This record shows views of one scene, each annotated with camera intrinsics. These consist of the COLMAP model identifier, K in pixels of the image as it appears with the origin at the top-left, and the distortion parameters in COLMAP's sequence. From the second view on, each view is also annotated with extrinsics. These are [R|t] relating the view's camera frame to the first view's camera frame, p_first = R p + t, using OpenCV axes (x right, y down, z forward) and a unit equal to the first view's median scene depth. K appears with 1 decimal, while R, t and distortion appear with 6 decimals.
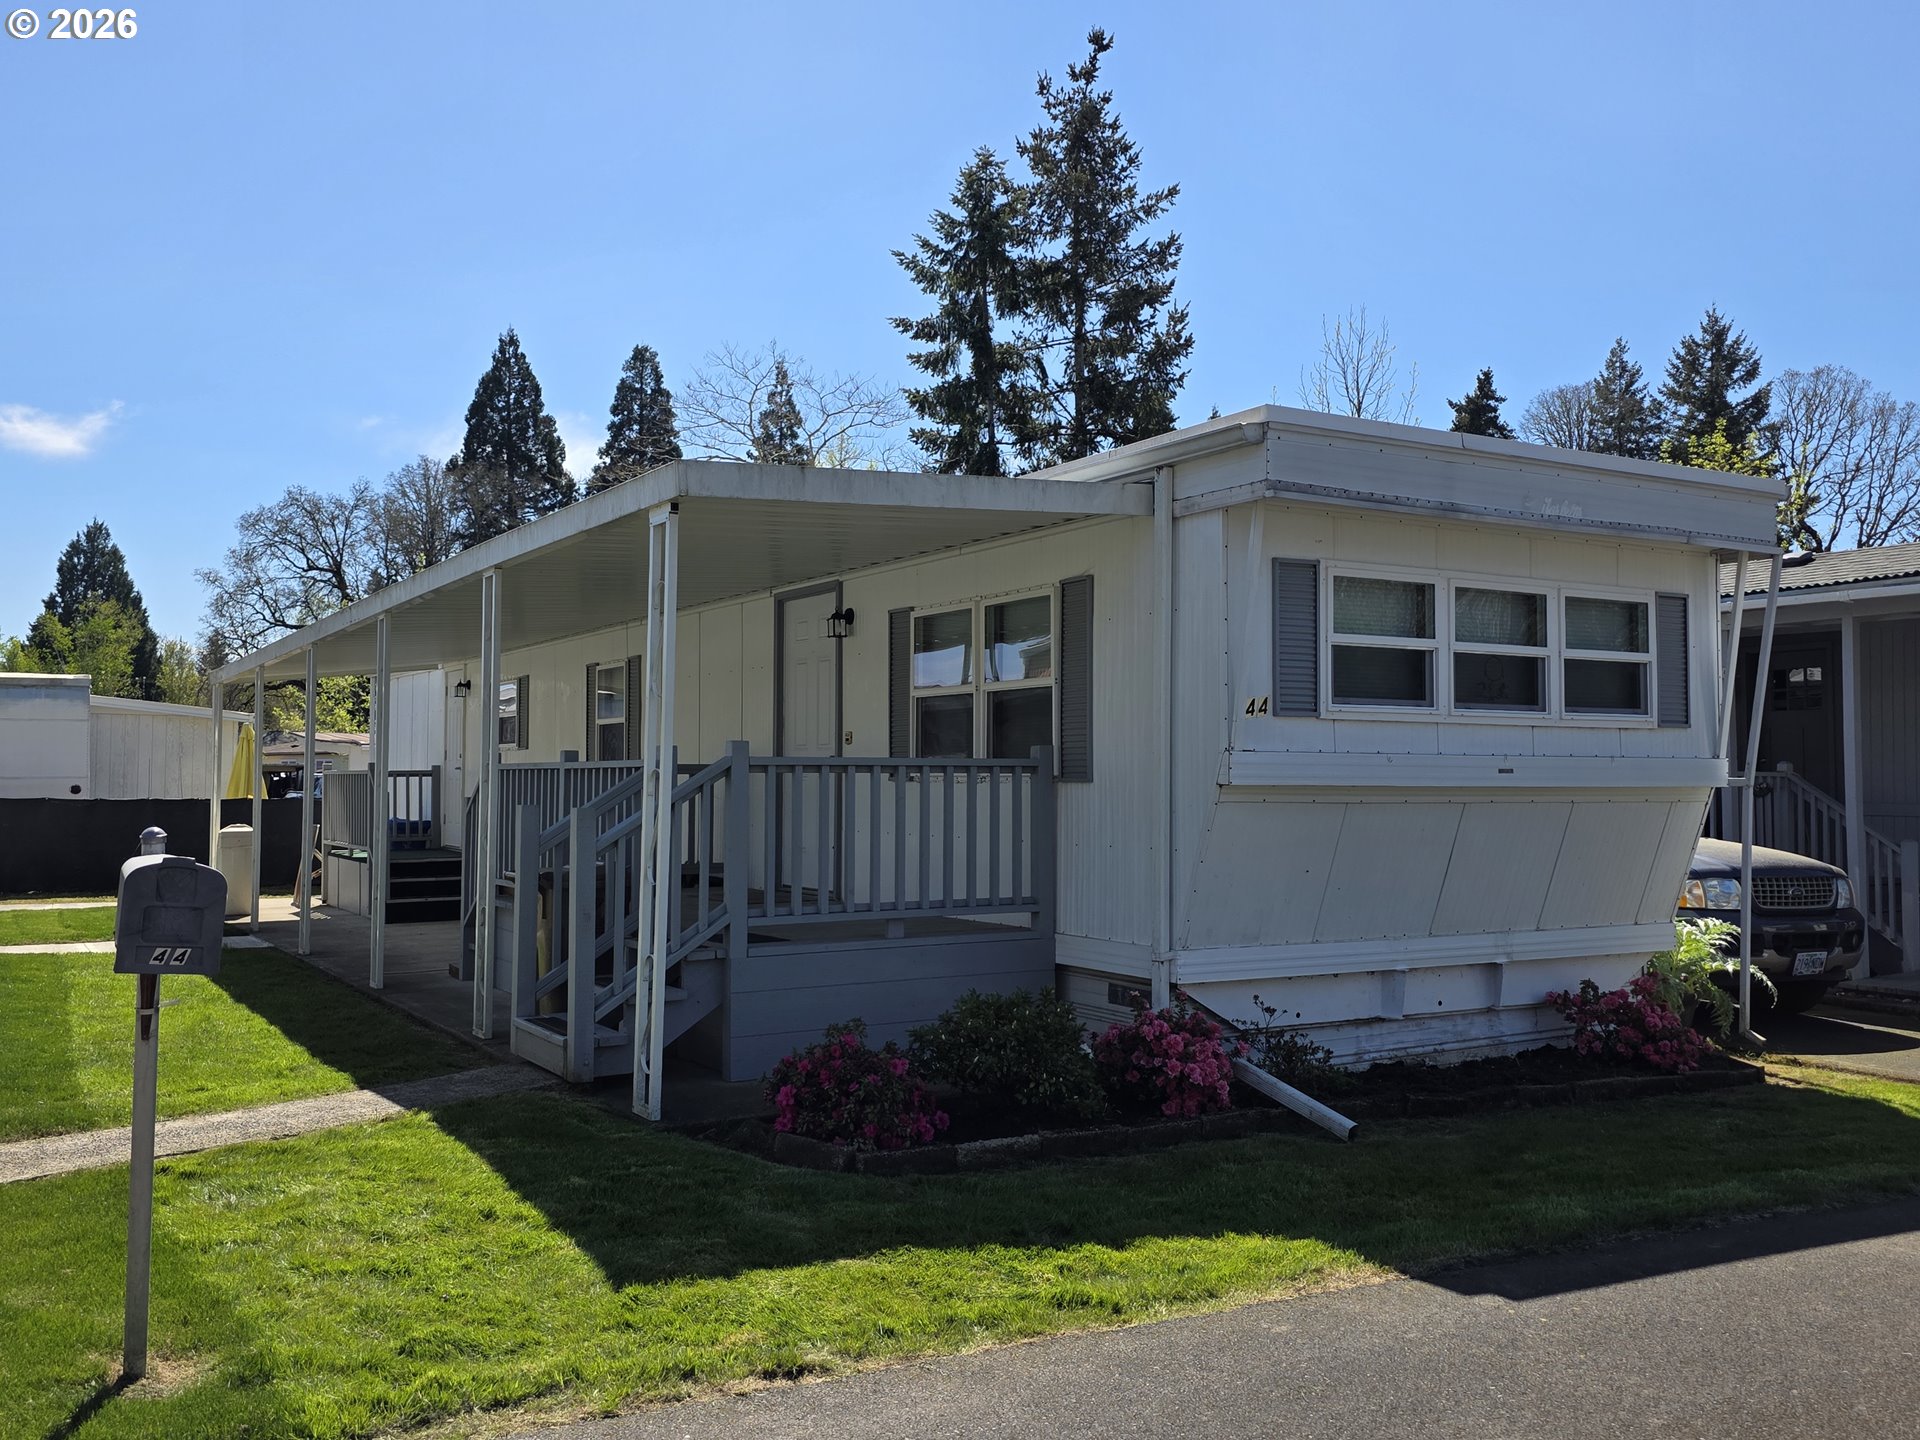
lens RADIAL K [[1653.6, 0, 948.2], [0, 1653.6, 709.0], [0, 0, 1]] dist [0.050281, -0.079395]
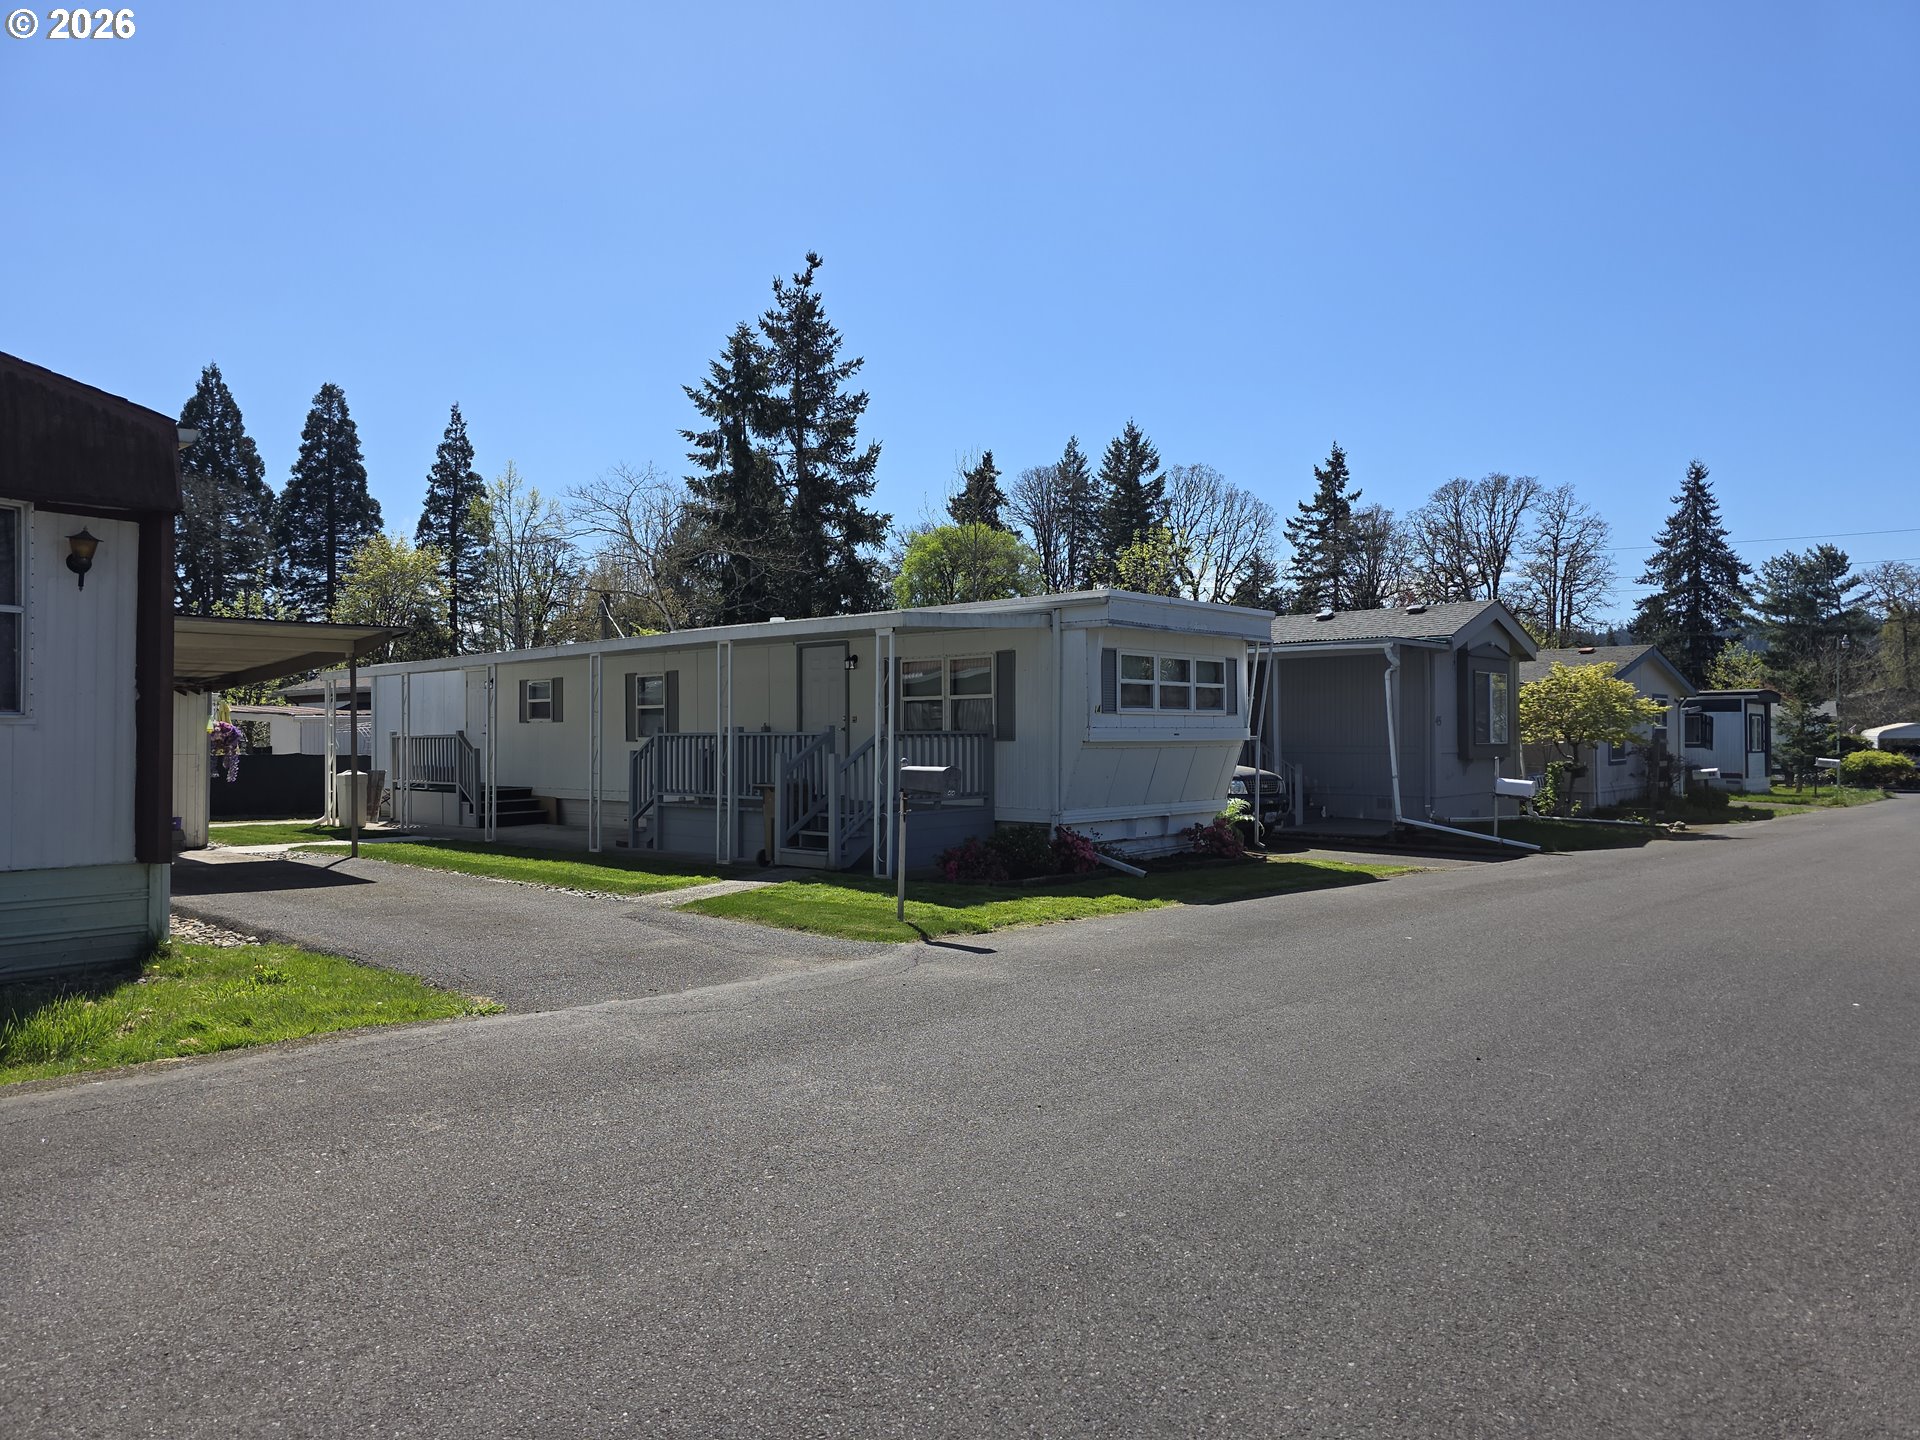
lens RADIAL K [[1282.9, 0, 946.6], [0, 1282.9, 713.0], [0, 0, 1]] dist [0.020231, -0.017337]
pose [[0.953175, -0.001527, 0.302414, -0.156761], [-0.006277, 0.999672, 0.024831, -0.010929], [-0.302353, -0.025566, 0.952853, -0.192475]]
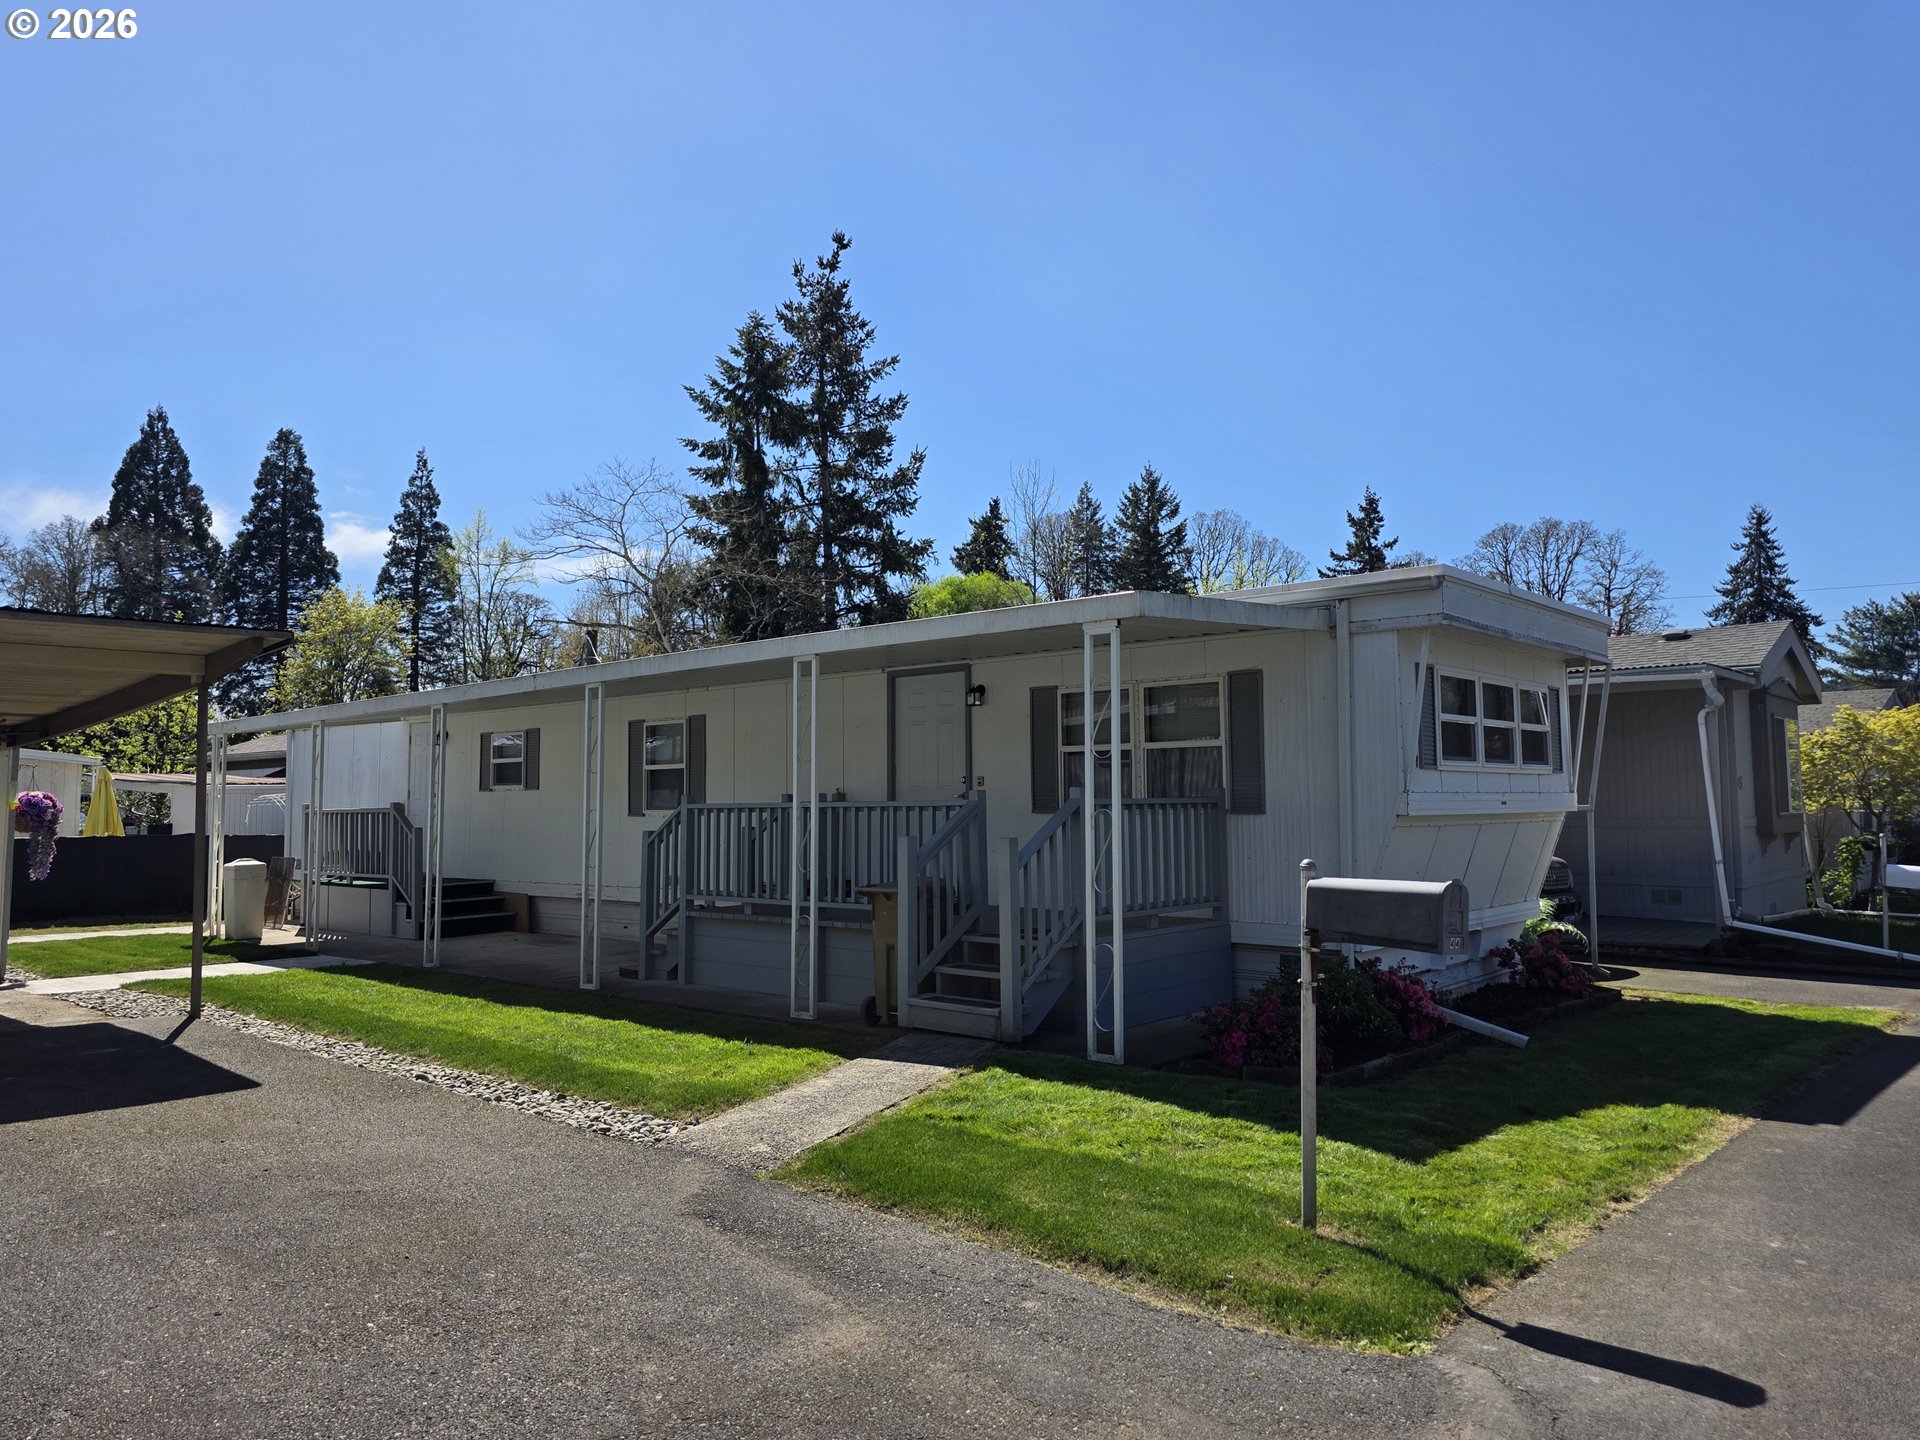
lens RADIAL K [[1325.1, 0, 938.3], [0, 1325.1, 694.6], [0, 0, 1]] dist [0.024533, -0.015169]
pose [[0.951000, 0.014298, 0.308860, -0.156705], [-0.001918, 0.999184, -0.040351, -0.003517], [-0.309185, 0.037782, 0.950251, -0.002589]]
